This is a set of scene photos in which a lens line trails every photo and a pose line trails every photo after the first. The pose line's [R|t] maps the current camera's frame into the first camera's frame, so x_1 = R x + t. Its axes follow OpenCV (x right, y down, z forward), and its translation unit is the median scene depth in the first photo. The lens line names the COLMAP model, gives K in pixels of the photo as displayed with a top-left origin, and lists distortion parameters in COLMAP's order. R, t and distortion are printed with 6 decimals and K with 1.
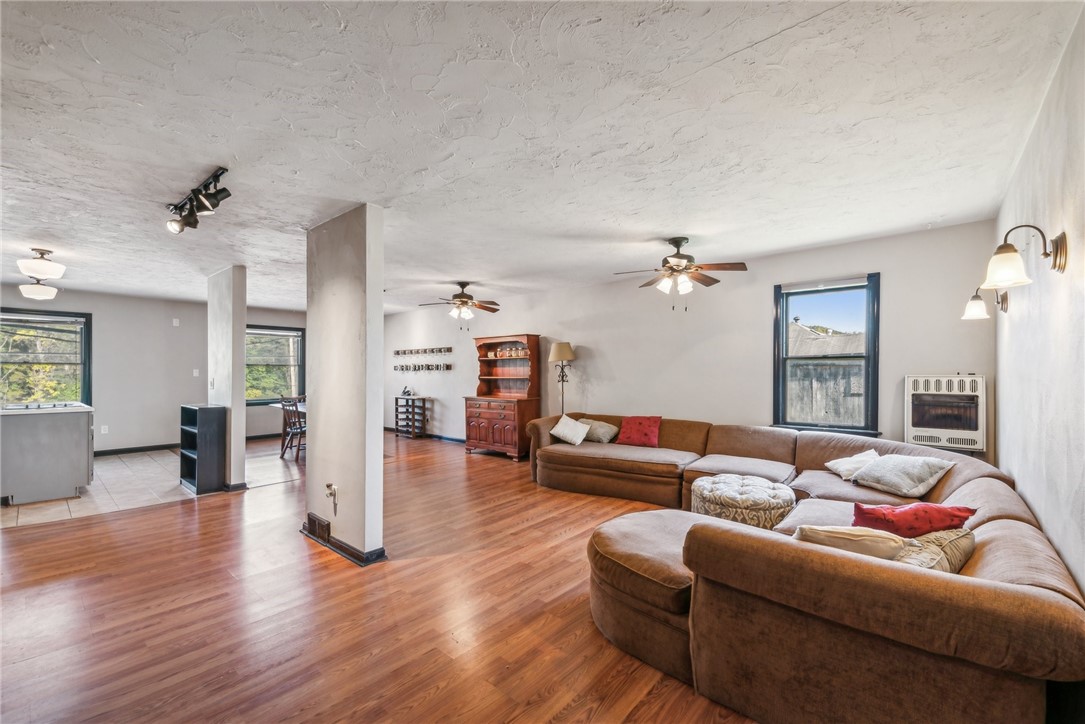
lens RADIAL K [[436.3, 0, 540.3], [0, 436.3, 381.6], [0, 0, 1]] dist [0.011574, -0.000051]
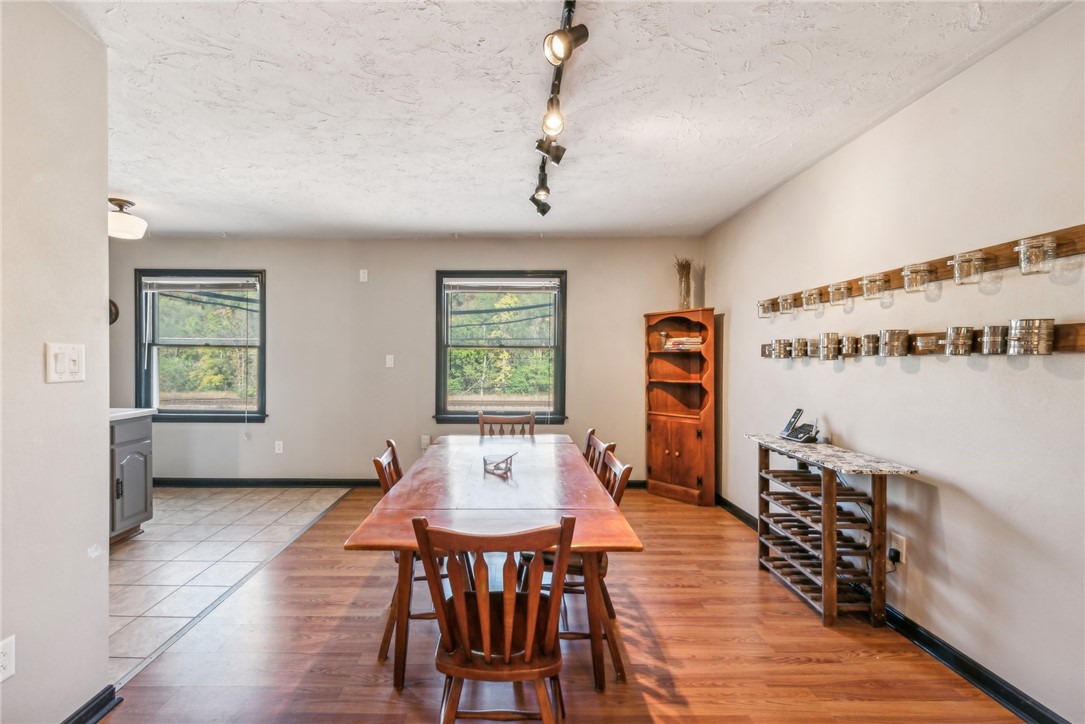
lens RADIAL K [[436.3, 0, 534.9], [0, 436.3, 370.3], [0, 0, 1]] dist [0.011574, -0.000051]
pose [[0.678434, 0.018381, -0.734431, -0.215035], [-0.018588, 0.999796, 0.007852, -0.015884], [0.734426, 0.008325, 0.678637, 0.676642]]
